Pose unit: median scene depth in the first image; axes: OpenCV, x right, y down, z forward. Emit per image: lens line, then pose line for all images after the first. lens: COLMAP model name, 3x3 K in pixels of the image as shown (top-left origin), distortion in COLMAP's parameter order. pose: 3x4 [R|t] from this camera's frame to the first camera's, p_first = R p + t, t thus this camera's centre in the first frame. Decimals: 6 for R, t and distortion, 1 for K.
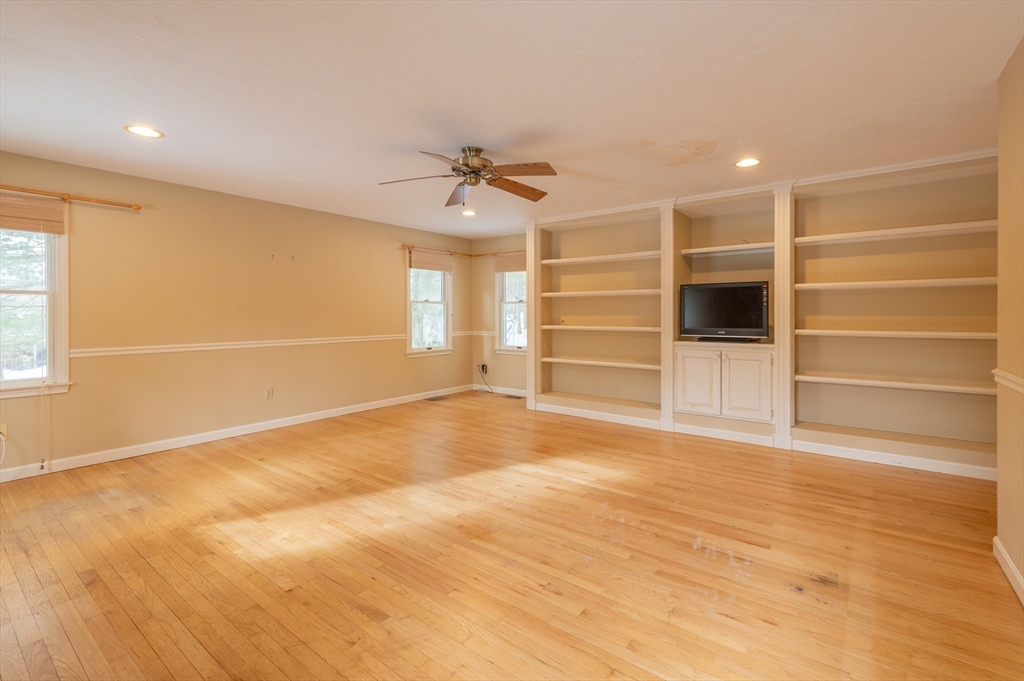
lens RADIAL K [[445.8, 0, 496.4], [0, 445.8, 312.4], [0, 0, 1]] dist [0.004989, -0.001449]
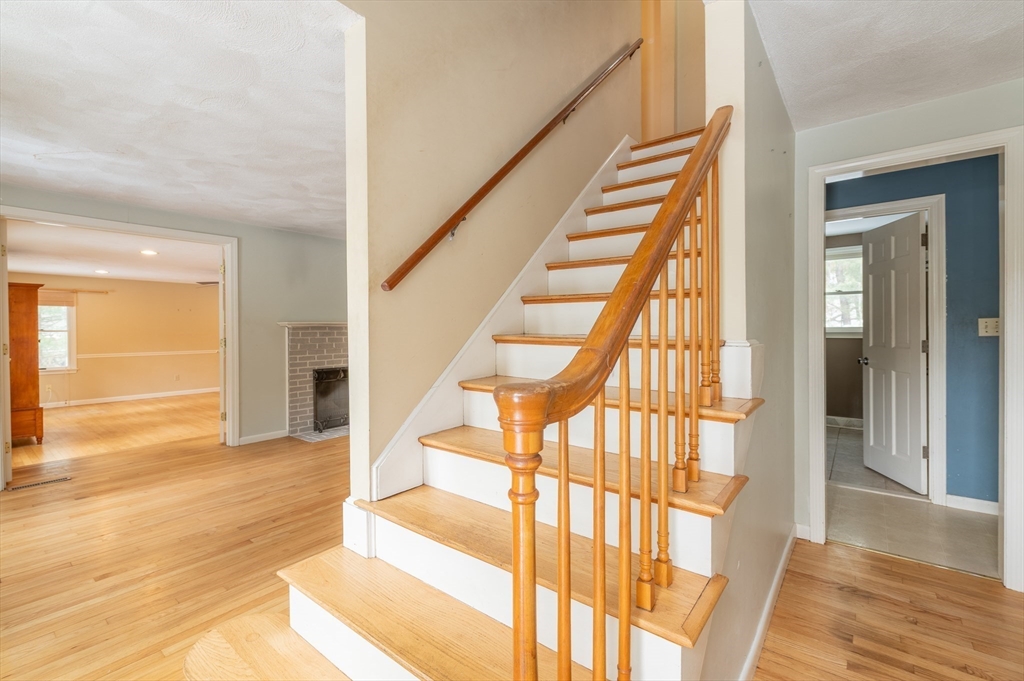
lens RADIAL K [[445.8, 0, 514.3], [0, 445.8, 333.8], [0, 0, 1]] dist [0.004989, -0.001449]
pose [[0.999916, -0.000969, -0.012929, 1.397958], [0.001085, 0.999959, 0.008972, -0.046721], [0.012920, -0.008985, 0.999876, -1.343203]]
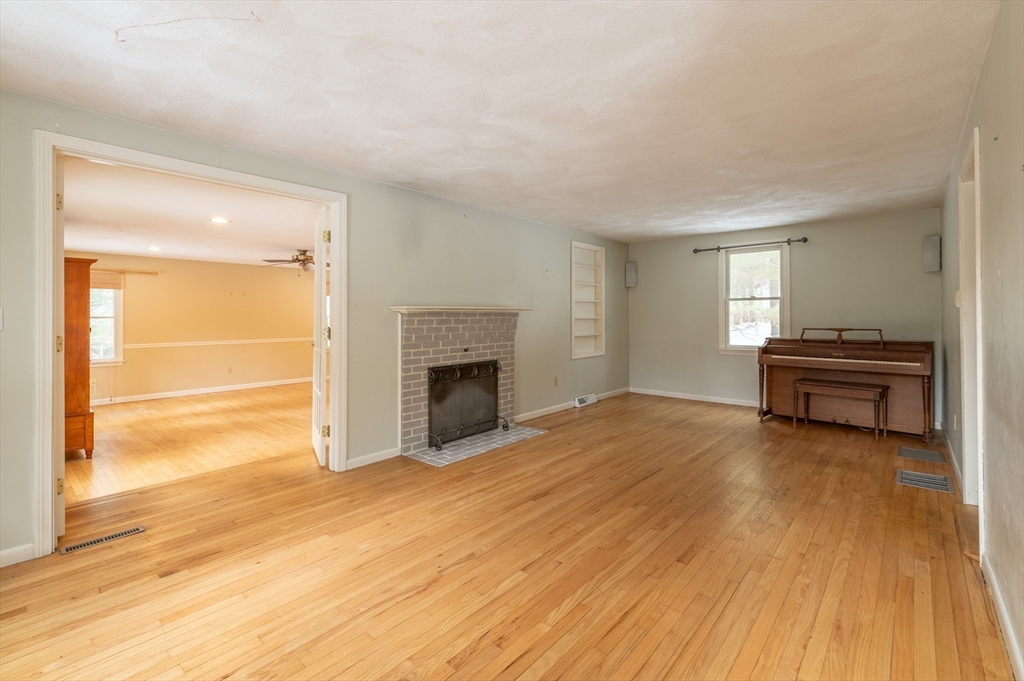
lens RADIAL K [[445.8, 0, 498.1], [0, 445.8, 314.1], [0, 0, 1]] dist [0.004989, -0.001449]
pose [[0.997975, -0.000959, -0.063604, 0.911591], [0.000668, 0.999989, -0.004593, -0.047872], [0.063608, 0.004542, 0.997965, -0.960276]]
